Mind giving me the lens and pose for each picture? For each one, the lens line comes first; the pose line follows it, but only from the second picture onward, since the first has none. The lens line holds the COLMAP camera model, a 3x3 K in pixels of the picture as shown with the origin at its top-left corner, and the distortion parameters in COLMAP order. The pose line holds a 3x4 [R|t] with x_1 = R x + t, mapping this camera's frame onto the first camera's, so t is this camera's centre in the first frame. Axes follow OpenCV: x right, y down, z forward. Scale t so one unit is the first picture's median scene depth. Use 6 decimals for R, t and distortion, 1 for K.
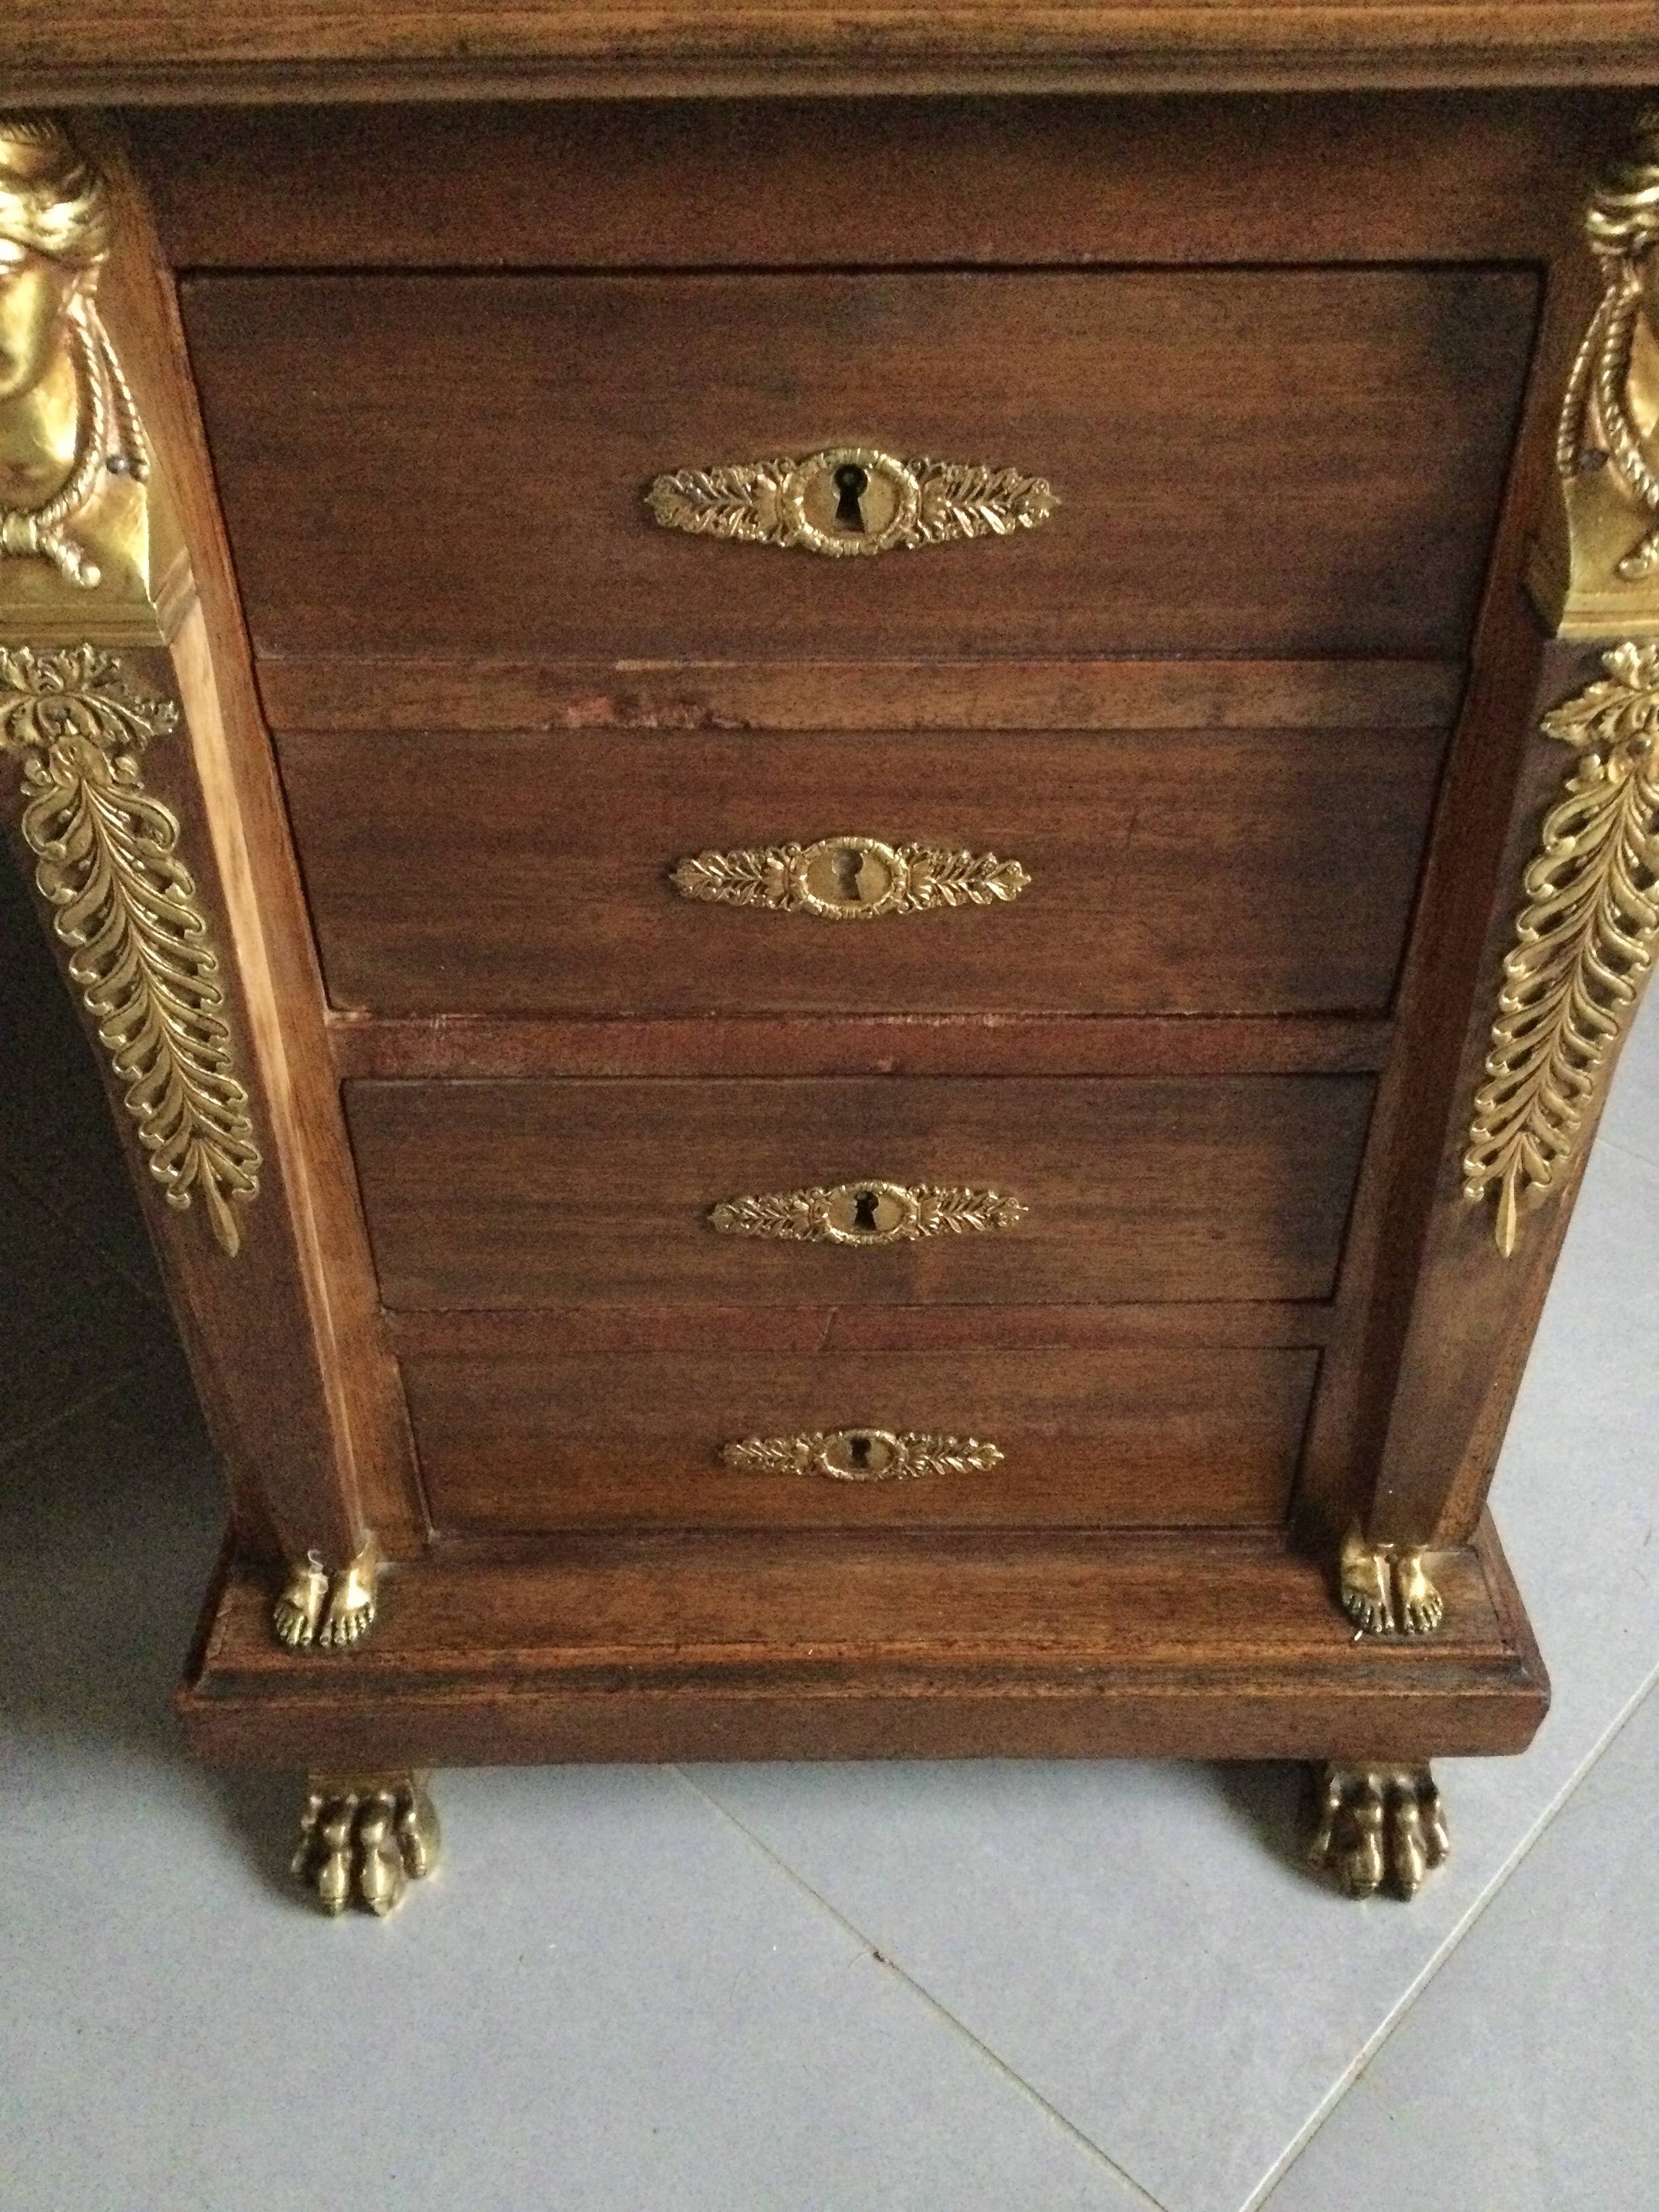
lens RADIAL K [[1981.0, 0, 838.1], [0, 1981.0, 1098.2], [0, 0, 1]] dist [0.108681, -0.193673]
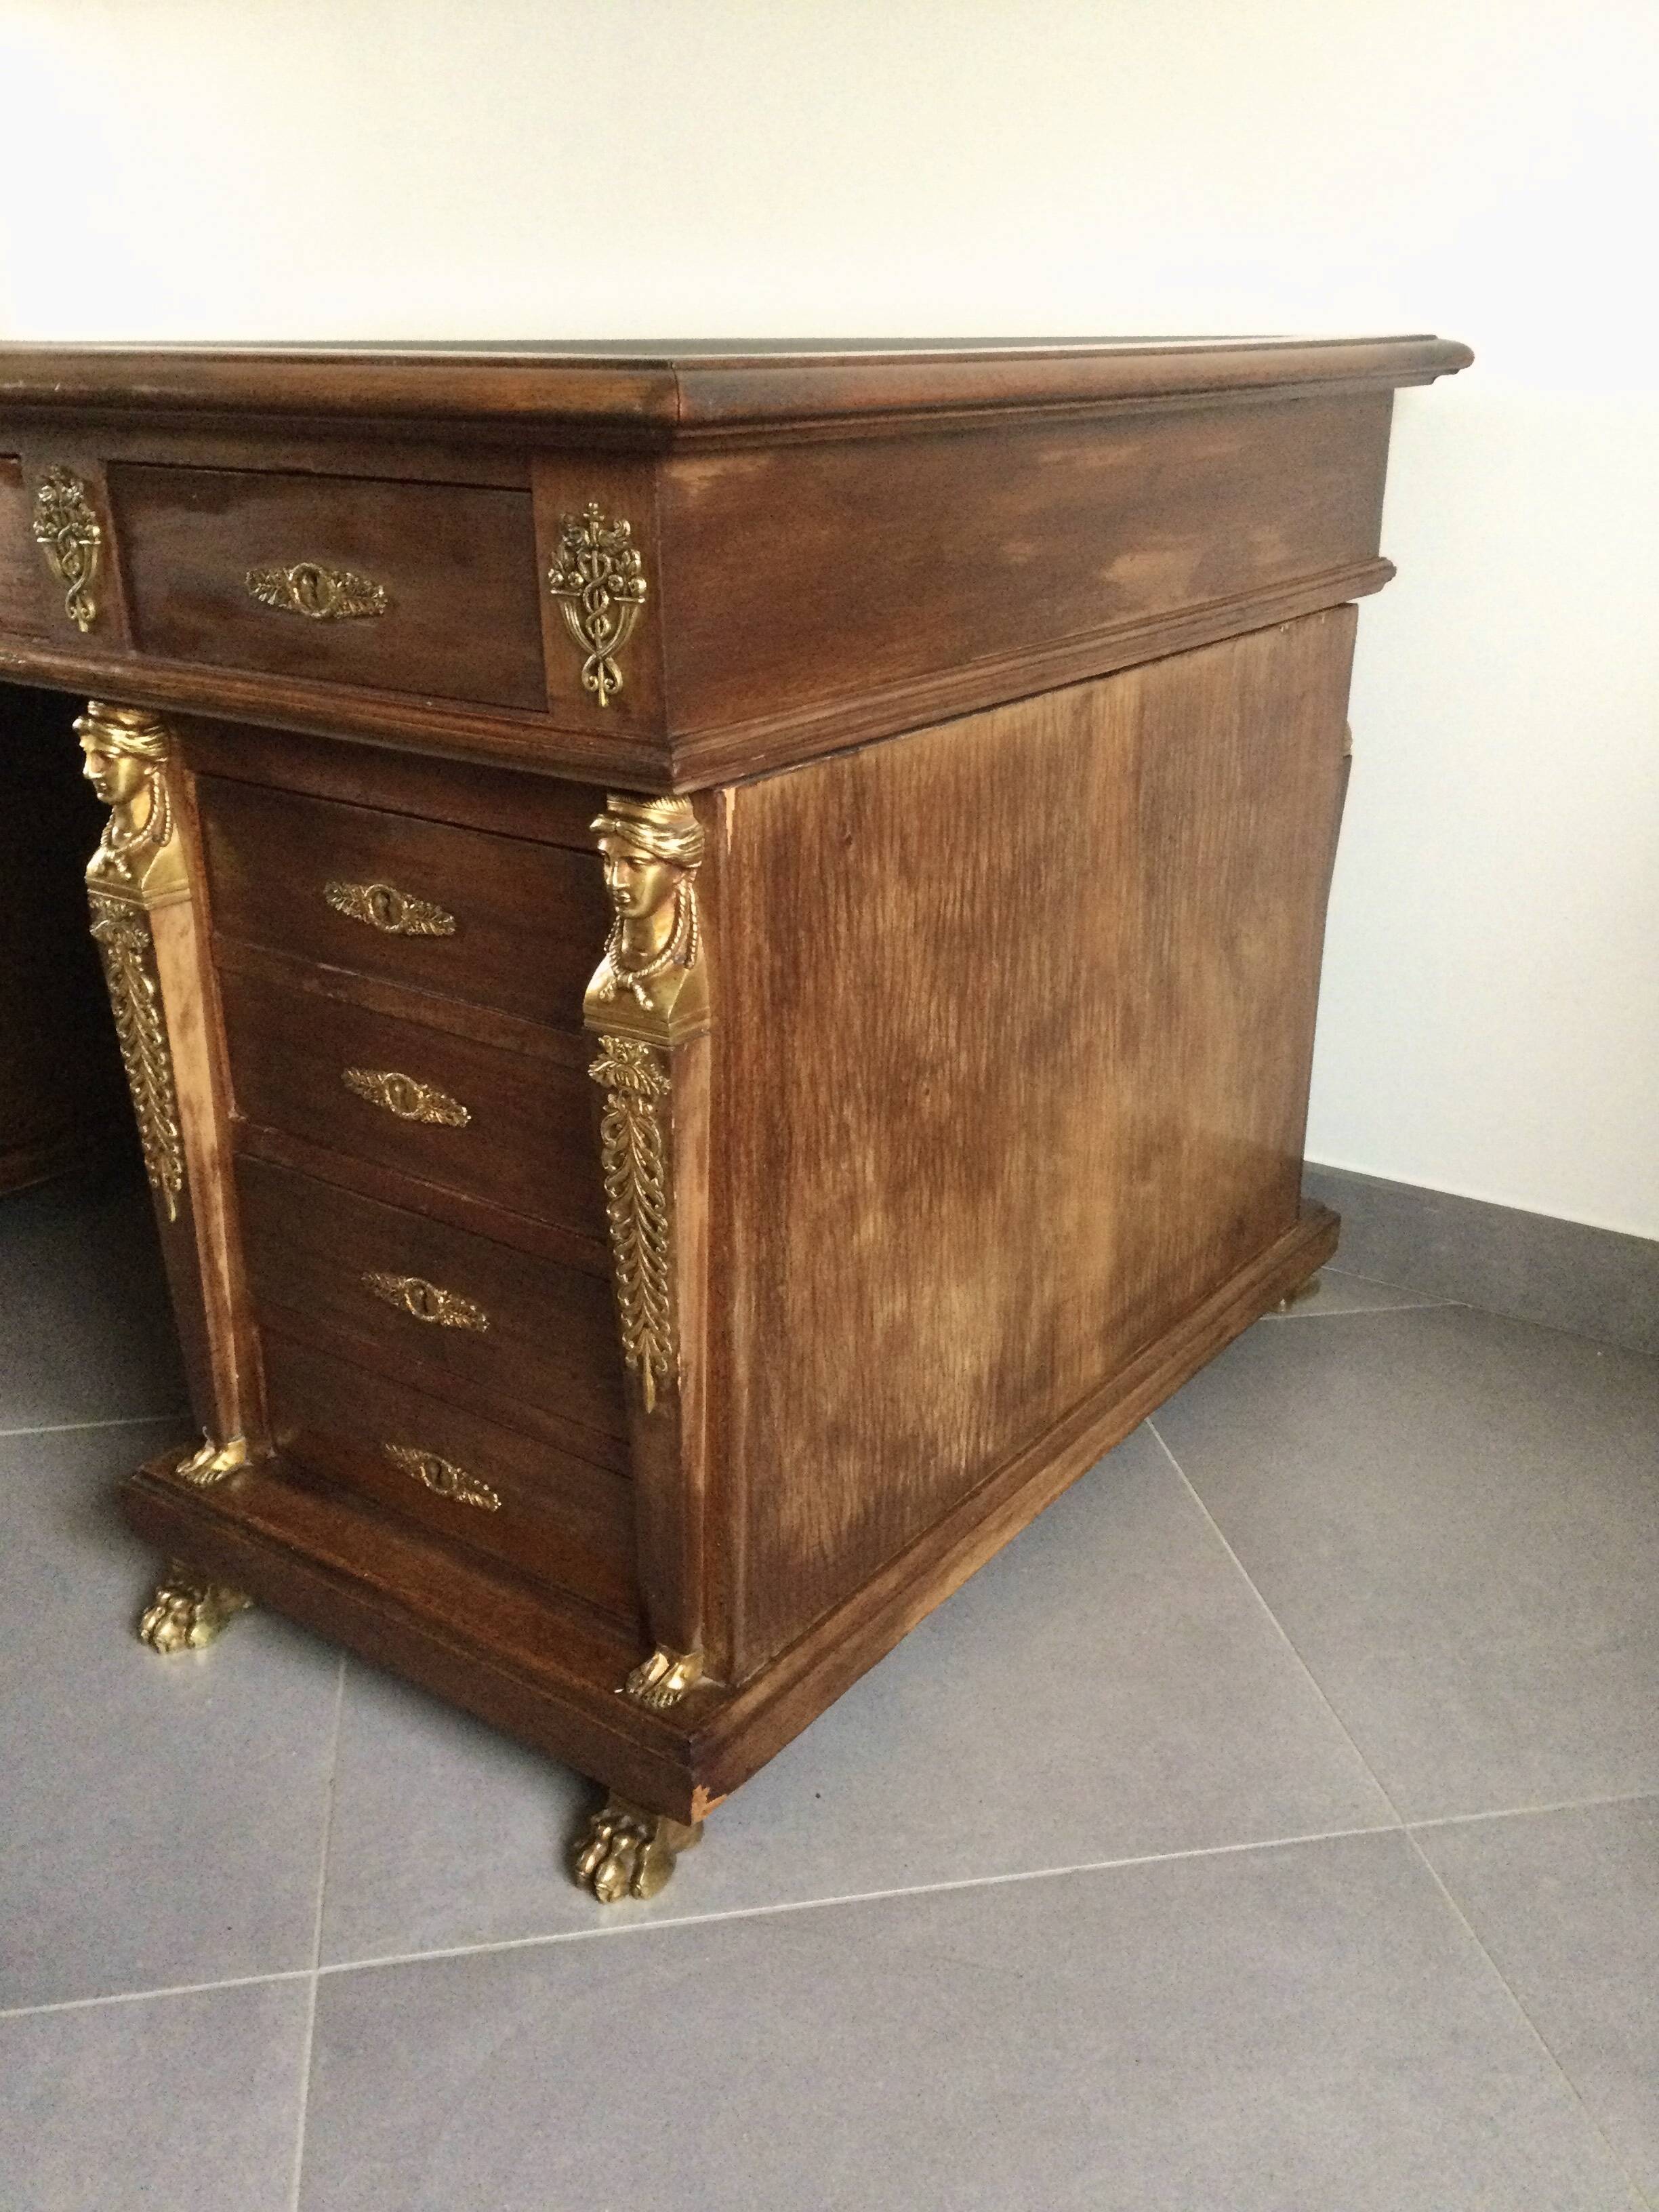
lens RADIAL K [[1981.0, 0, 850.1], [0, 1981.0, 1101.0], [0, 0, 1]] dist [0.108681, -0.193673]
pose [[0.810175, 0.220432, -0.543164, 1.360142], [-0.372445, 0.909103, -0.186592, 0.092283], [0.452661, 0.353471, 0.818631, -0.399220]]
